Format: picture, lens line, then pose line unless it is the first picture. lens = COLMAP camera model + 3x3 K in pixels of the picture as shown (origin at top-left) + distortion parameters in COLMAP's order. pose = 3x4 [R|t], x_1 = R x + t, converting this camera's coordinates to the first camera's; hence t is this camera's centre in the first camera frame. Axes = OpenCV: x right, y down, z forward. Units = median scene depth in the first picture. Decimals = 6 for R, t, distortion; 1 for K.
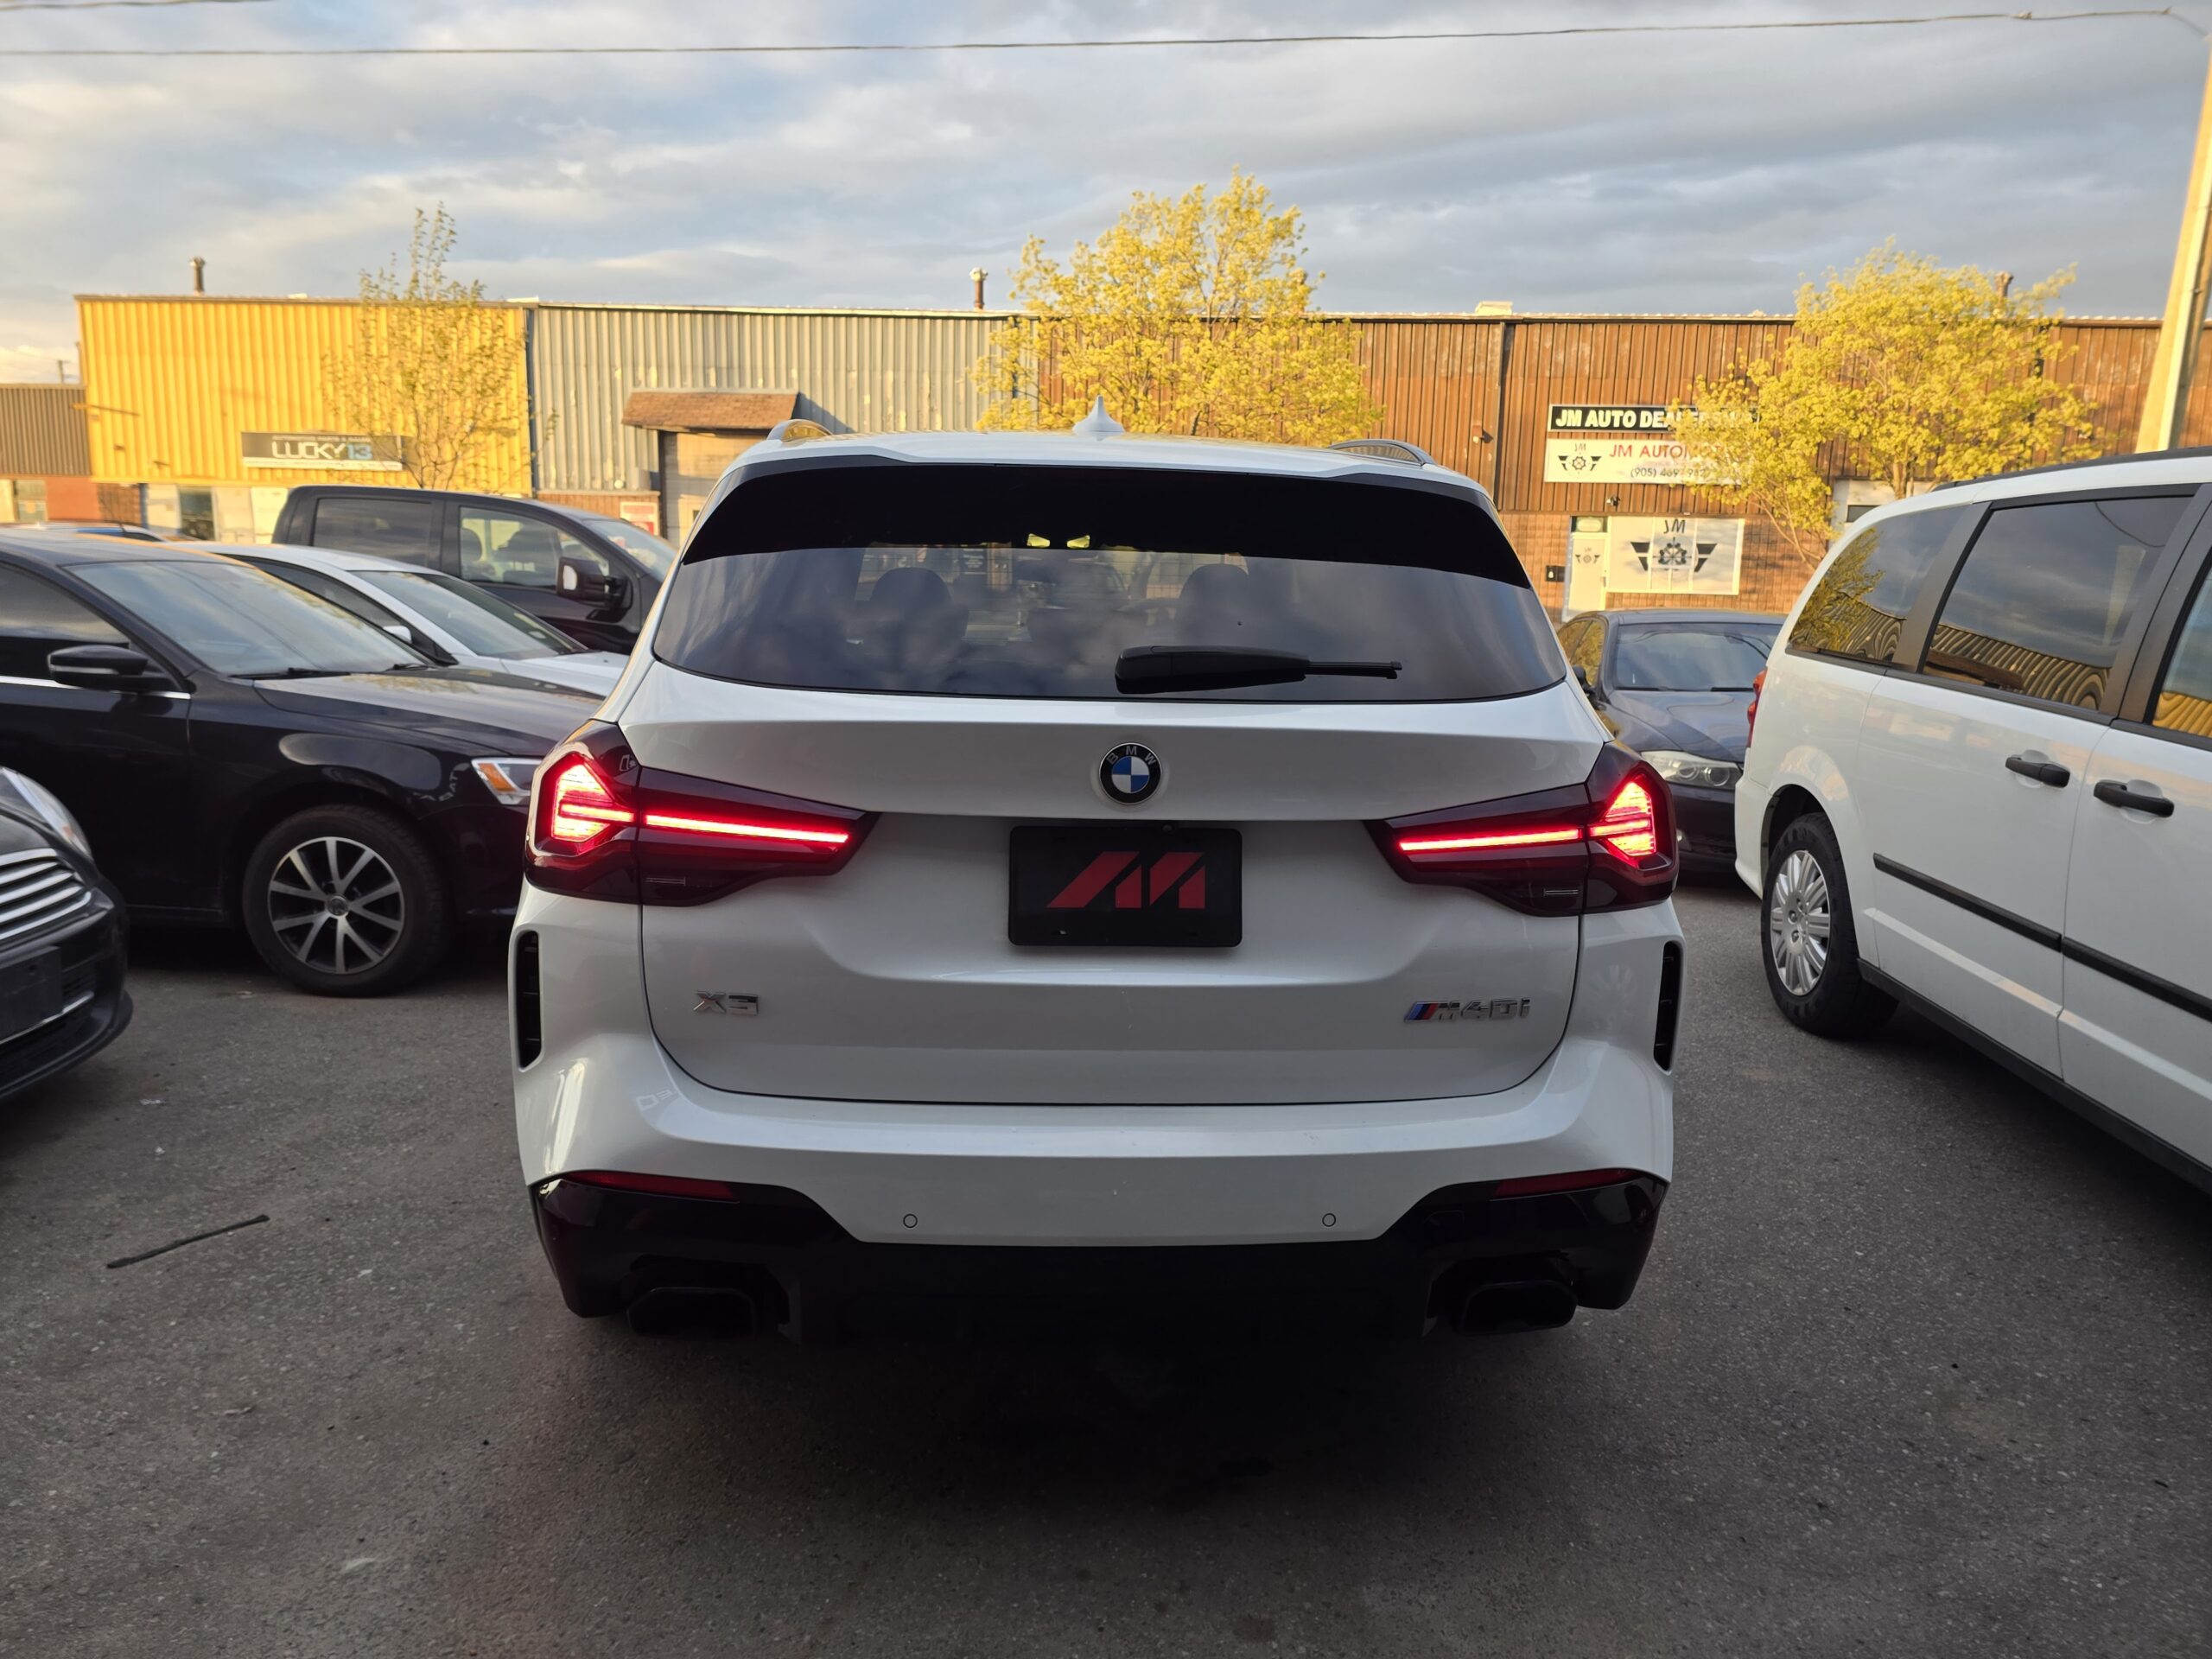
lens RADIAL K [[1480.4, 0, 1097.3], [0, 1480.4, 828.0], [0, 0, 1]] dist [0.054964, -0.055468]
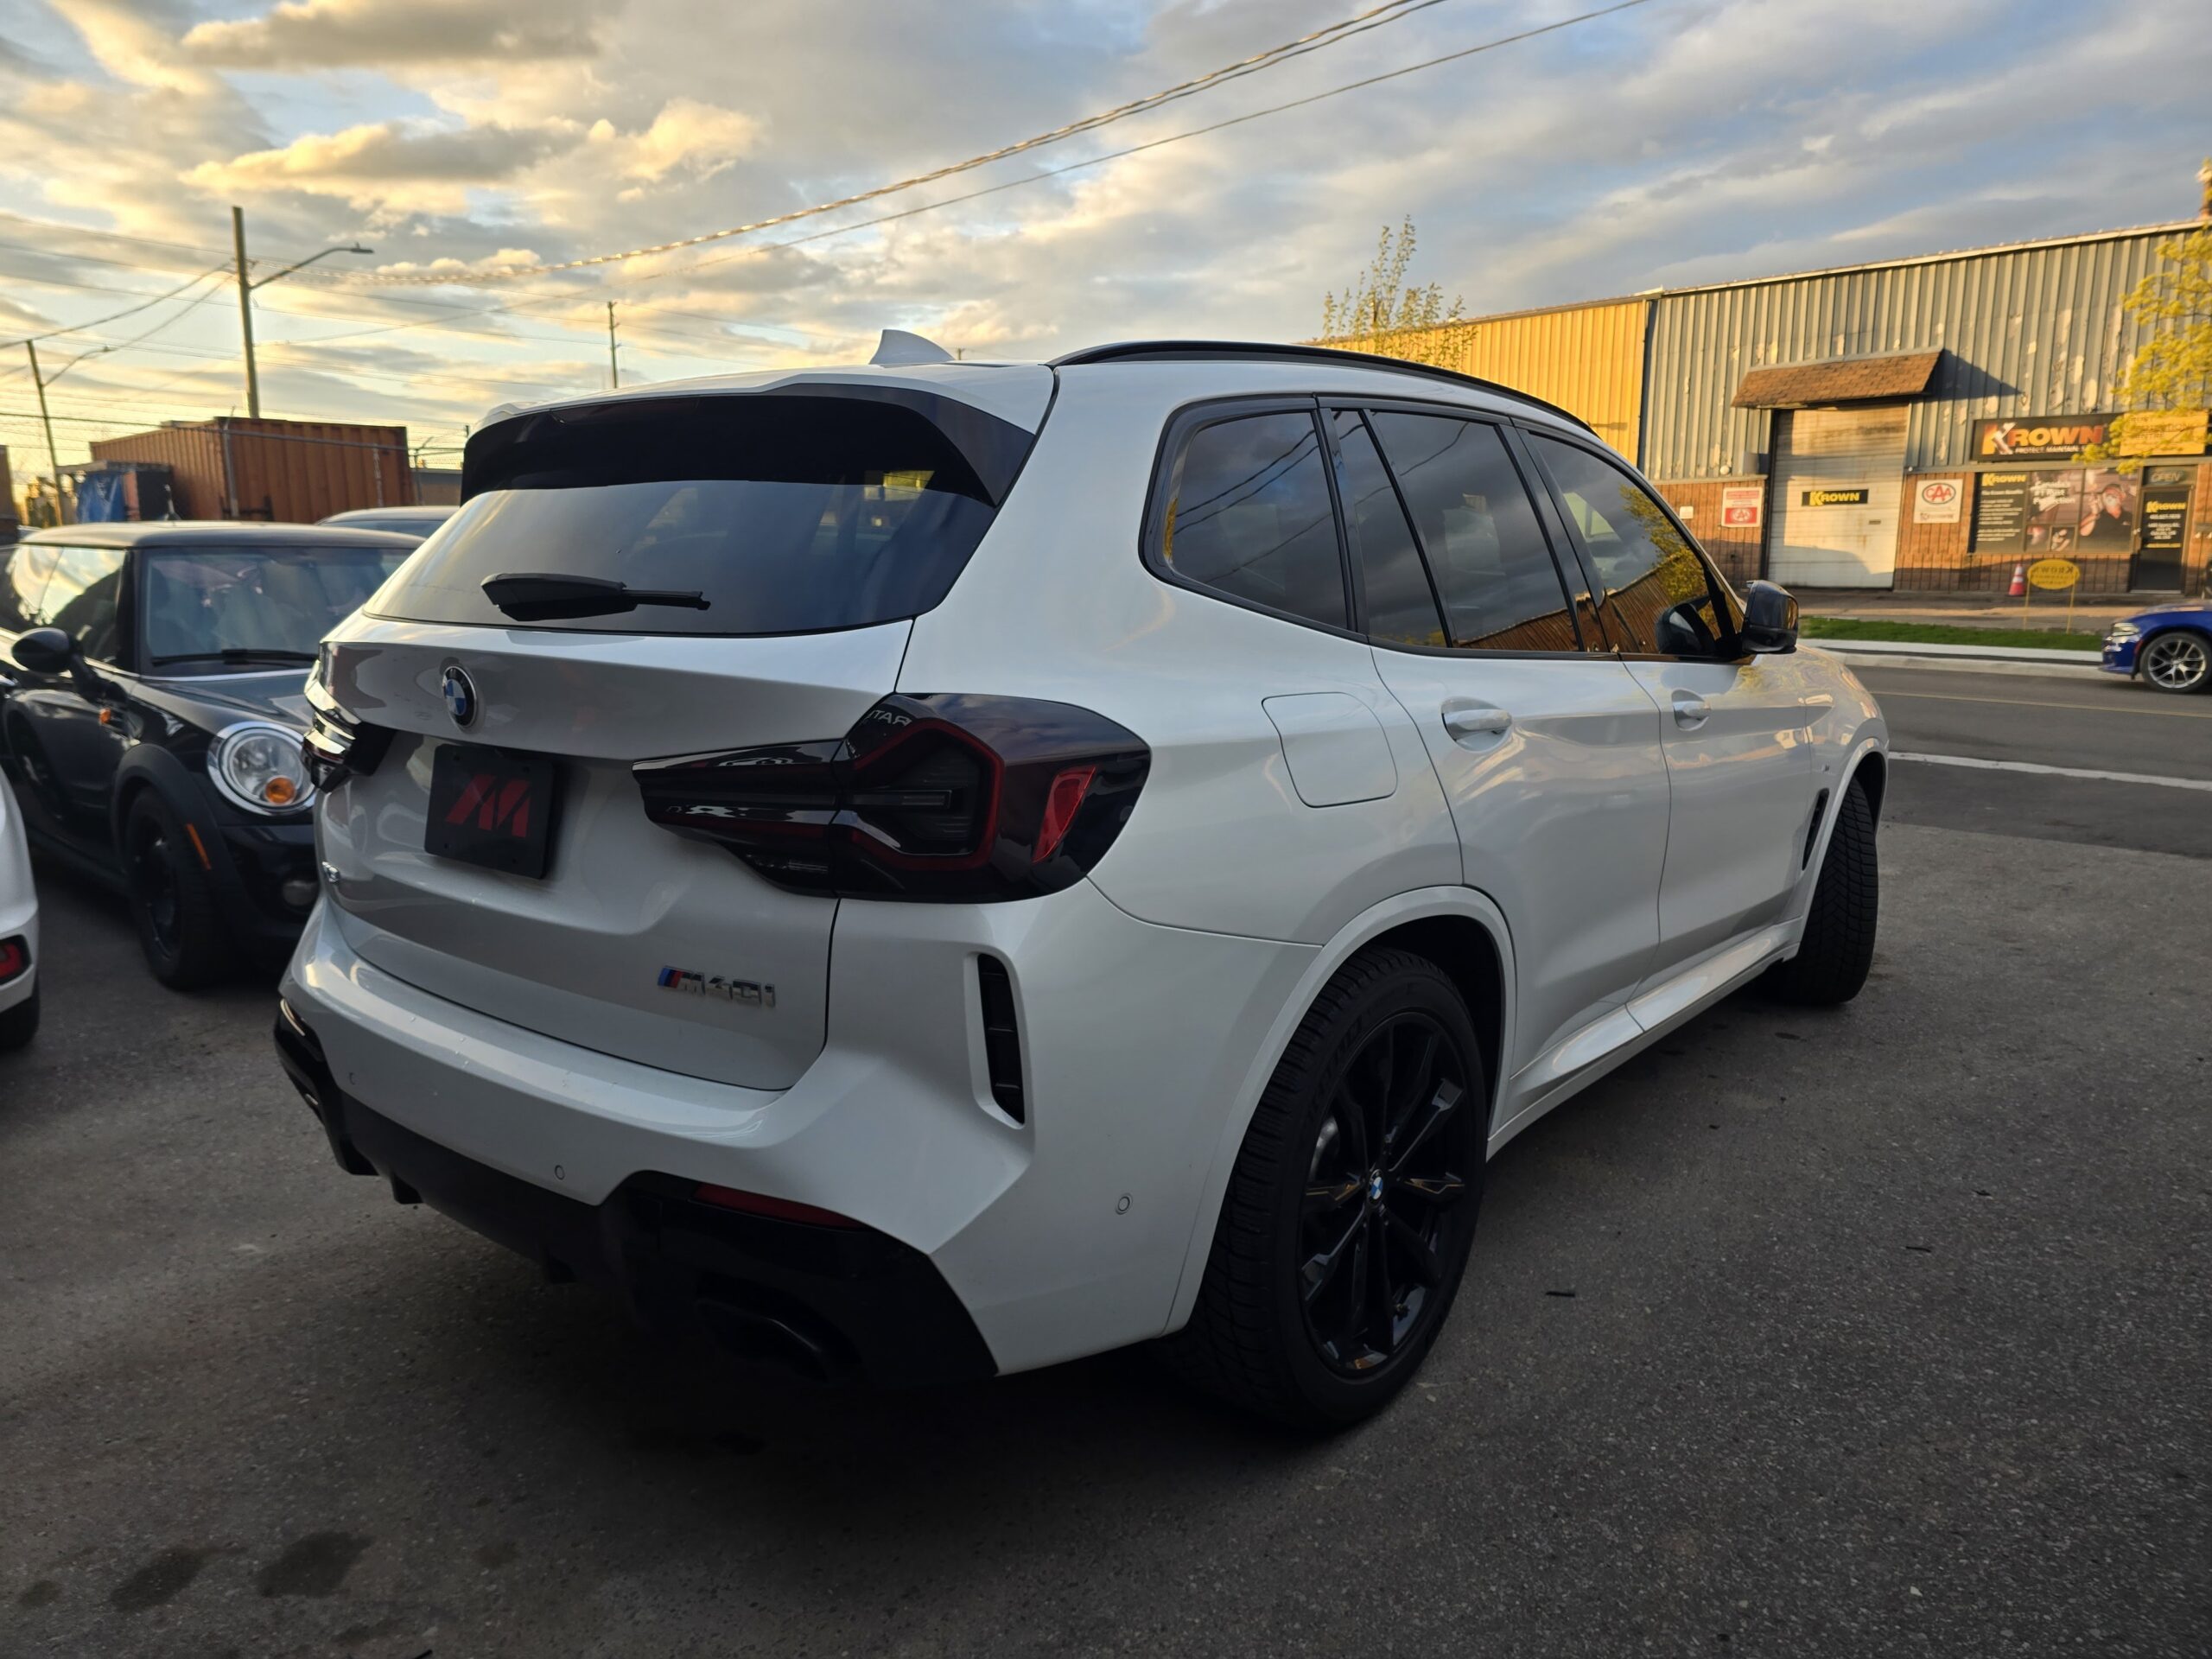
lens RADIAL K [[1480.4, 0, 1097.3], [0, 1480.4, 828.0], [0, 0, 1]] dist [0.054964, -0.055468]
pose [[0.731582, 0.097405, -0.674760, 0.374130], [-0.095584, 0.994620, 0.039946, -0.010157], [0.675020, 0.035272, 0.736956, 0.188257]]
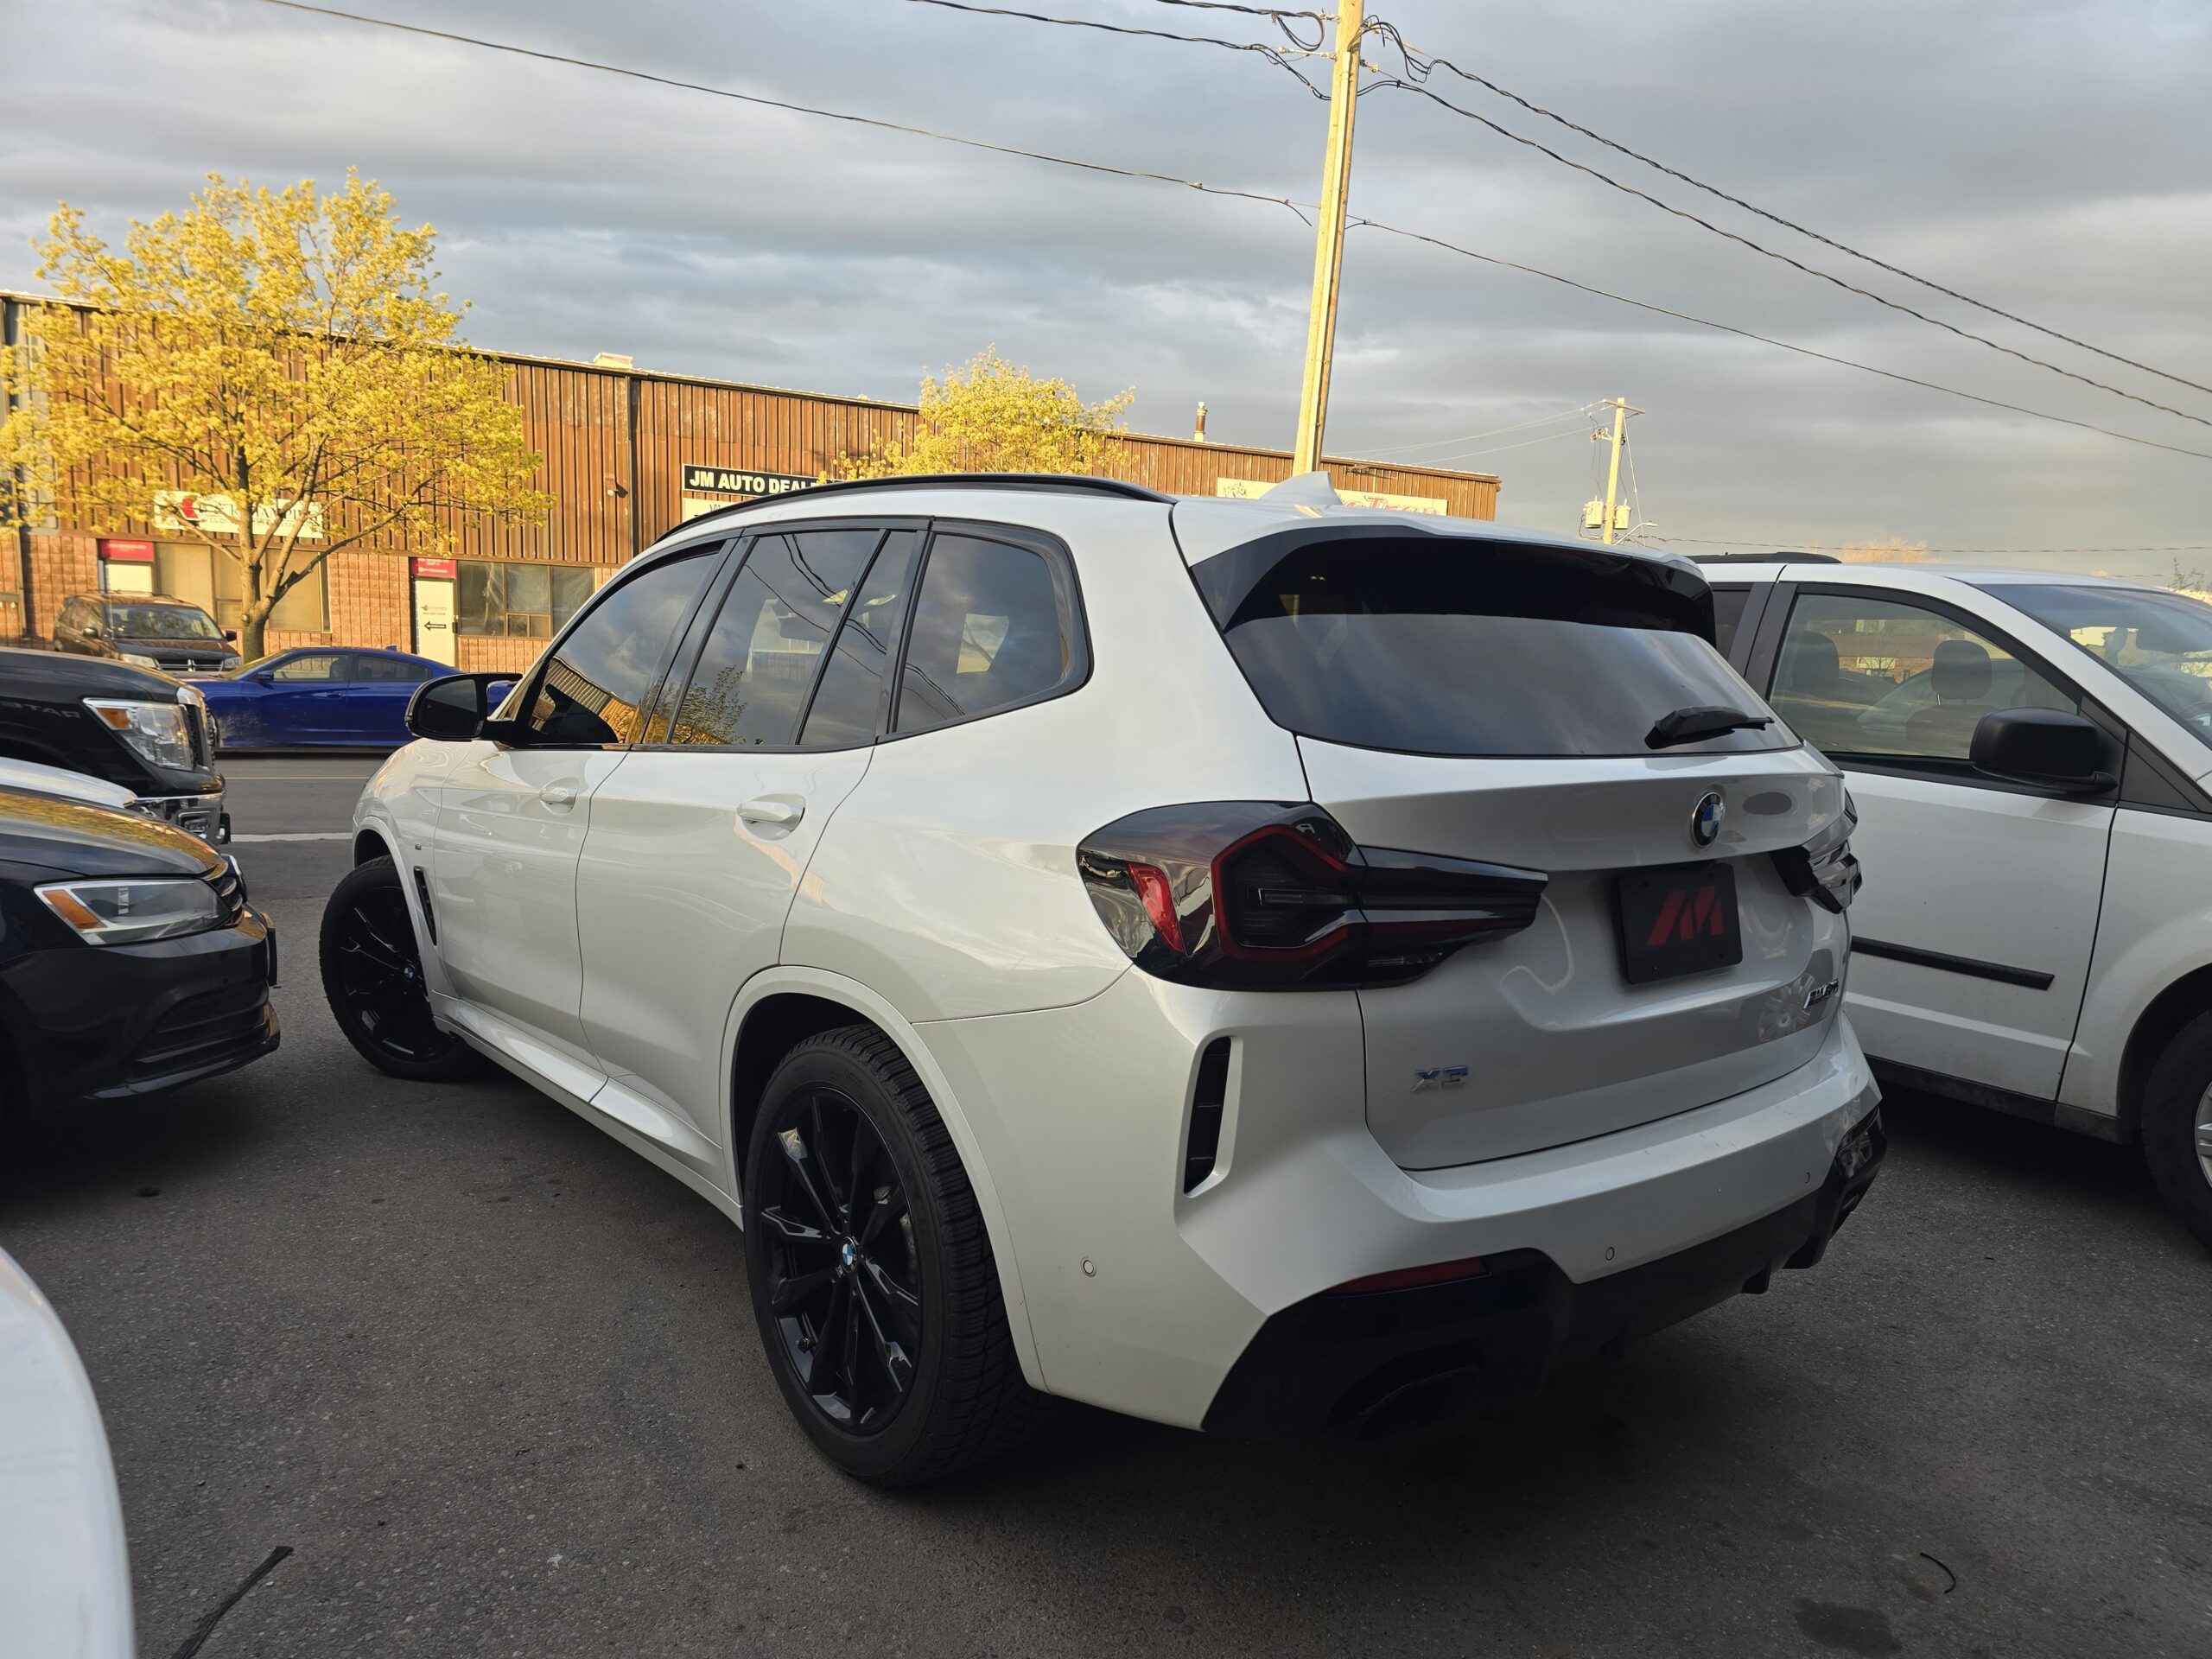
lens RADIAL K [[1499.5, 0, 1112.2], [0, 1499.5, 842.4], [0, 0, 1]] dist [0.052963, -0.059359]
pose [[0.817617, -0.064489, 0.572140, -0.365451], [0.081176, 0.996693, -0.003661, -0.019787], [-0.570012, 0.049437, 0.820148, 0.105511]]
